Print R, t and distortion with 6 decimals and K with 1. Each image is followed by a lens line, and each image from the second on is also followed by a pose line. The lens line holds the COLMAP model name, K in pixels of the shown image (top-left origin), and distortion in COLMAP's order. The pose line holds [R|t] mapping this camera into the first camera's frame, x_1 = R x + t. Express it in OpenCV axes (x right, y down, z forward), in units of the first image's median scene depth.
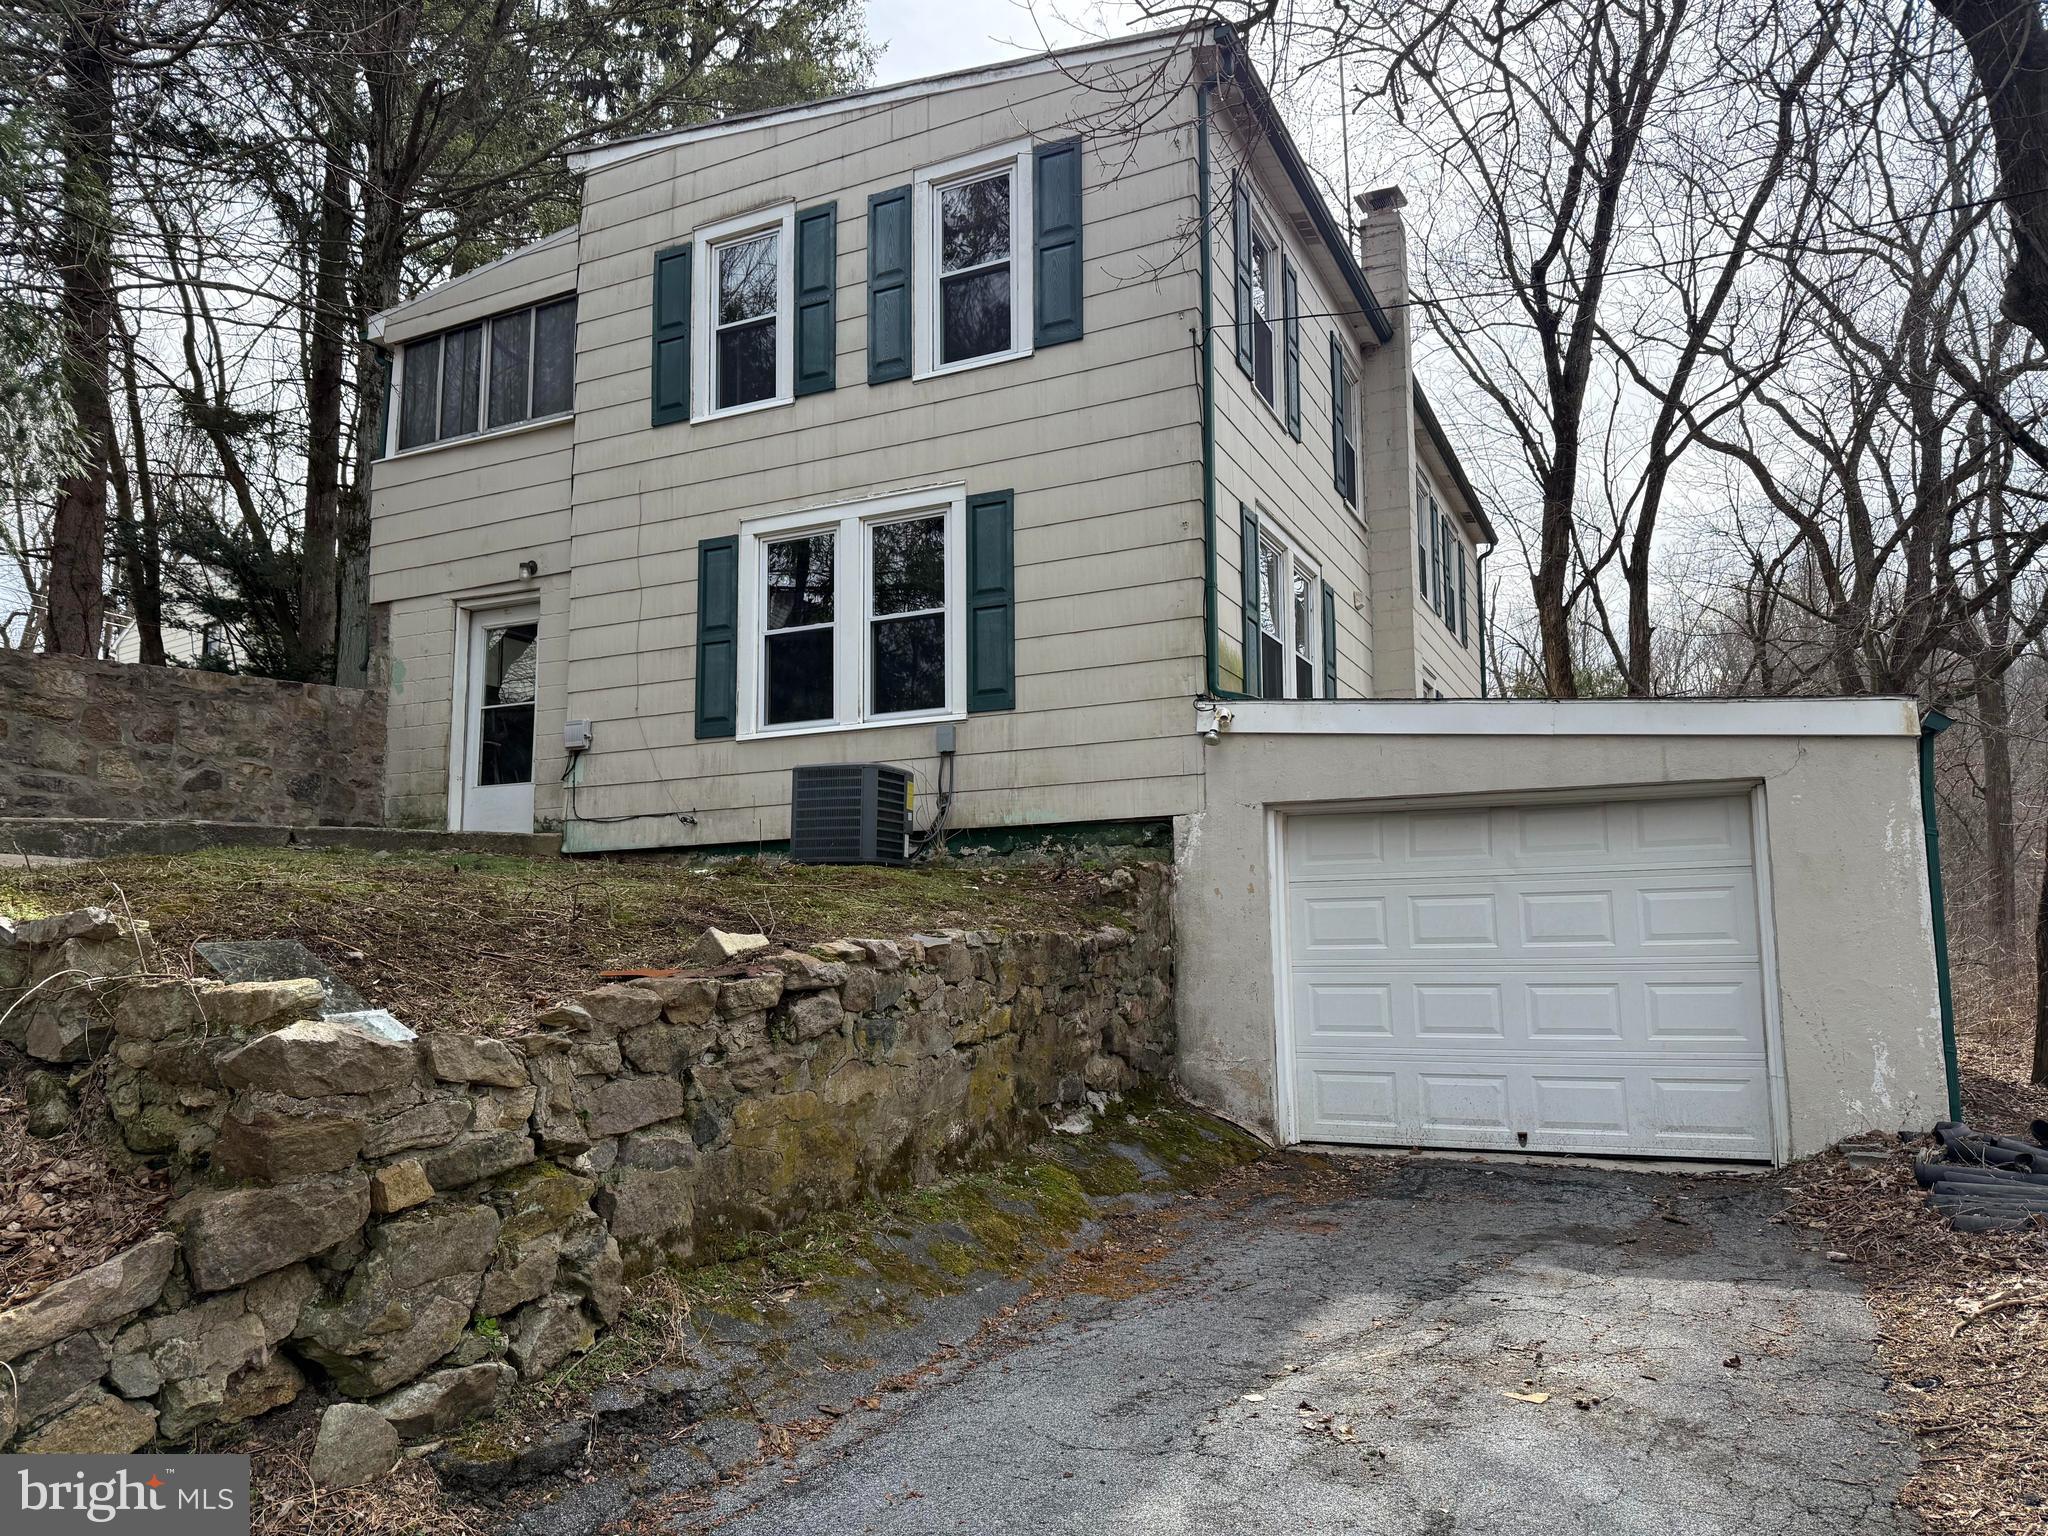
lens RADIAL K [[1488.4, 0, 963.0], [0, 1488.4, 826.1], [0, 0, 1]] dist [0.203794, -0.305204]
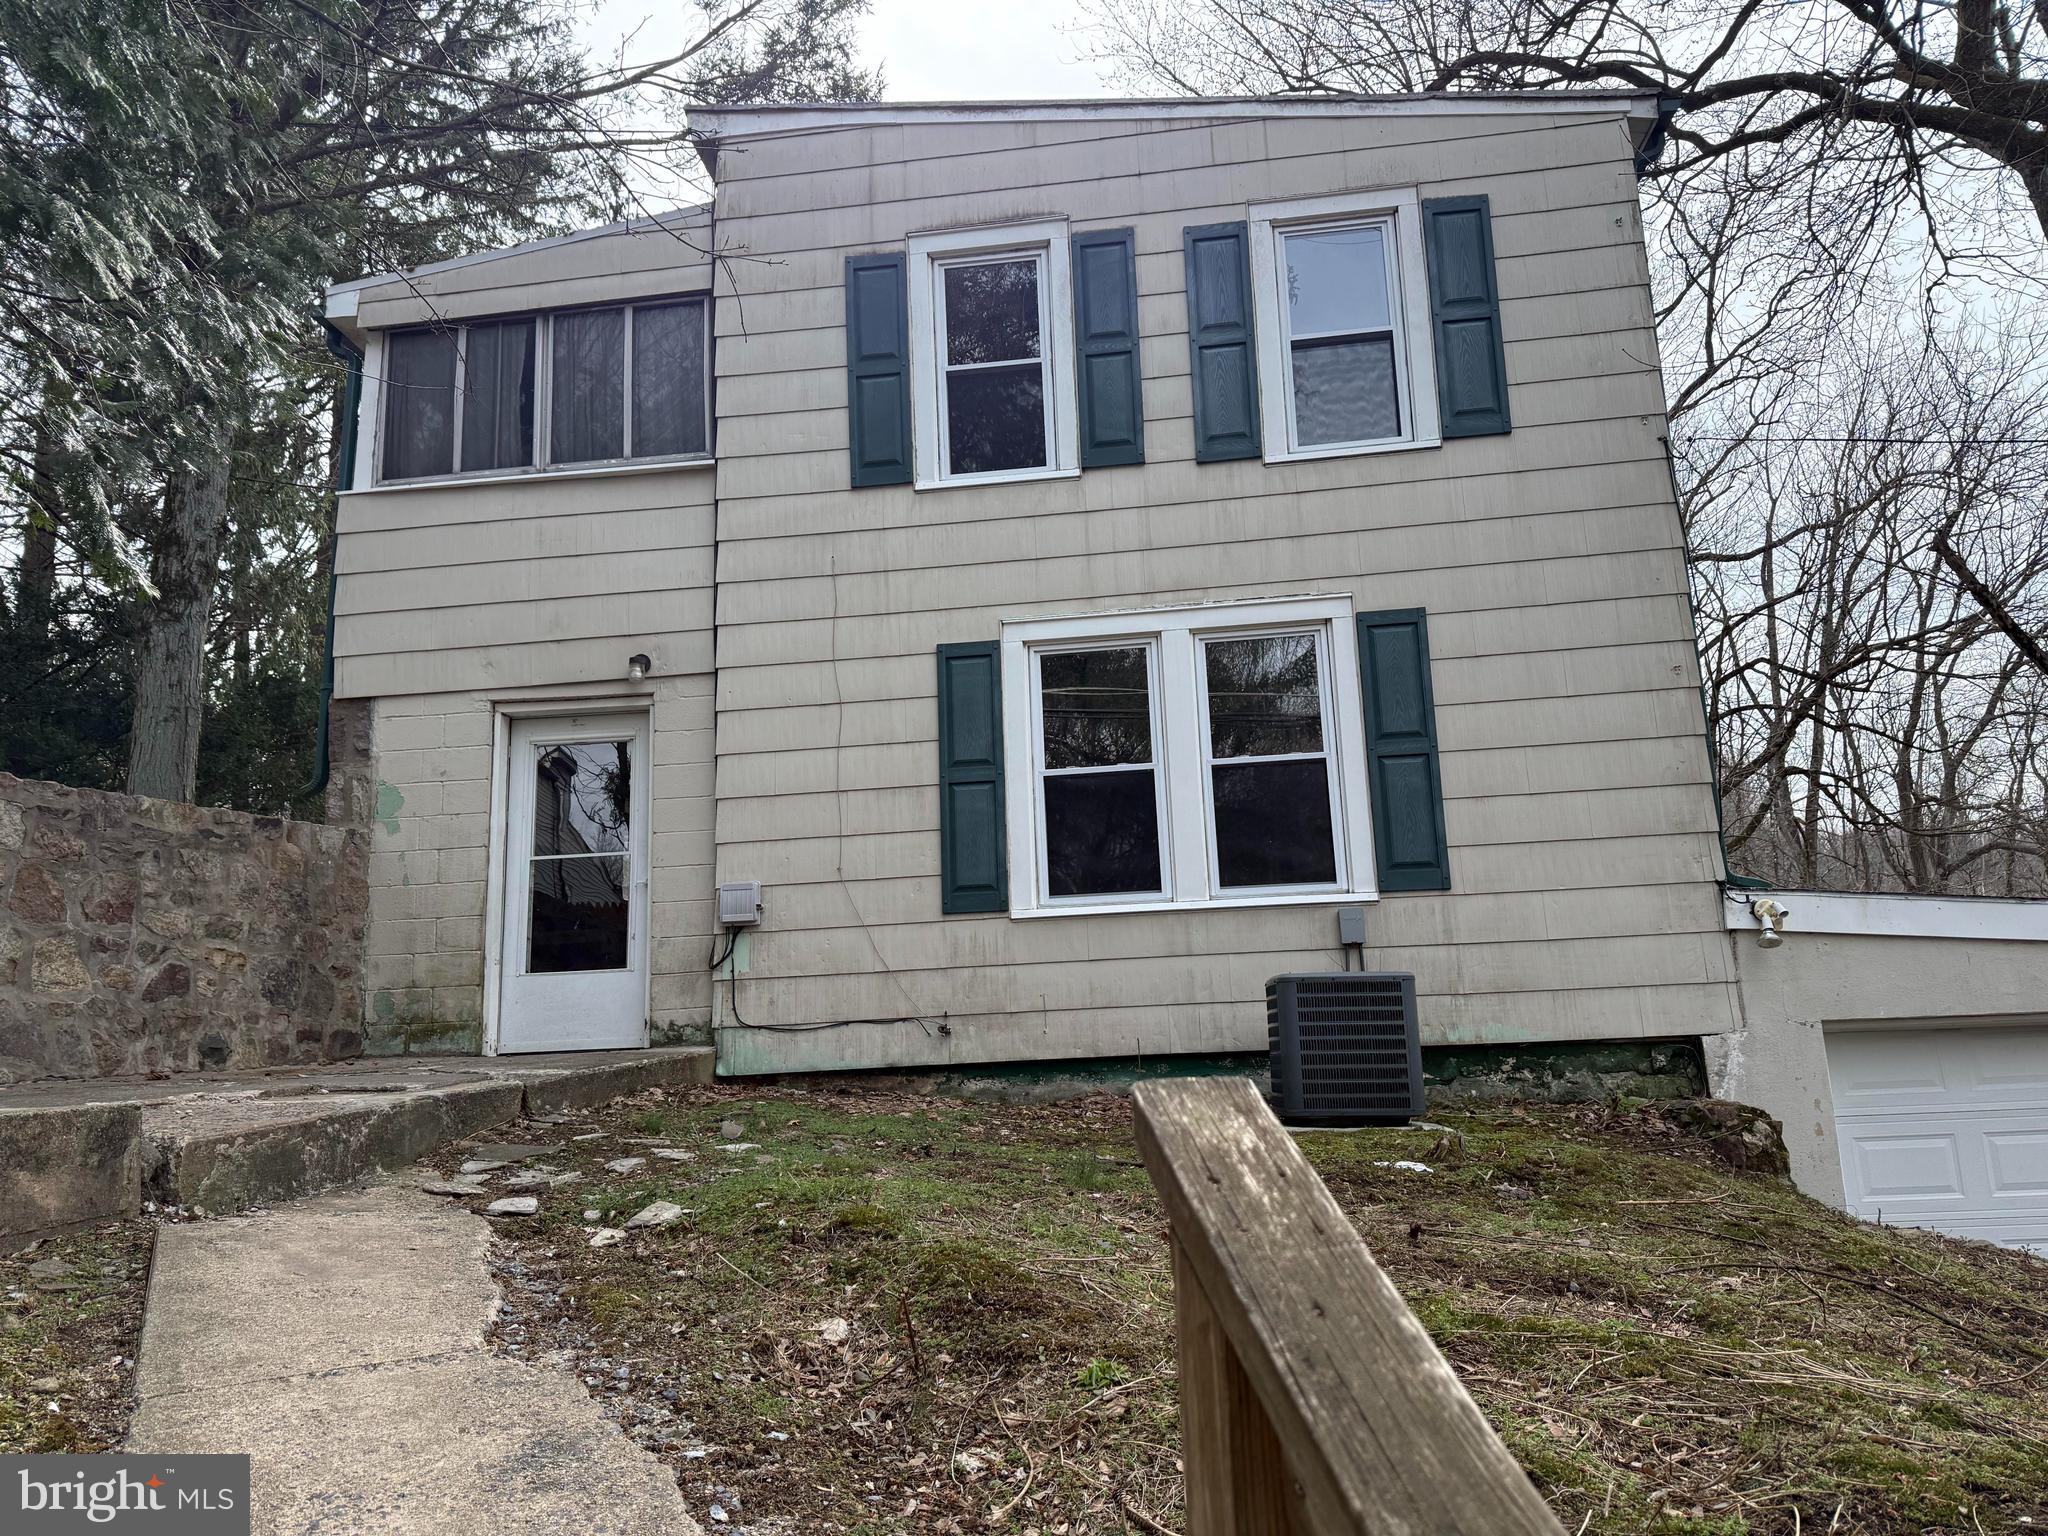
lens RADIAL K [[1488.4, 0, 963.0], [0, 1488.4, 826.1], [0, 0, 1]] dist [0.203794, -0.305204]
pose [[0.931459, 0.028648, 0.362717, -0.434648], [-0.001235, 0.997139, -0.075585, -0.046553], [-0.363845, 0.069956, 0.928829, 0.329672]]
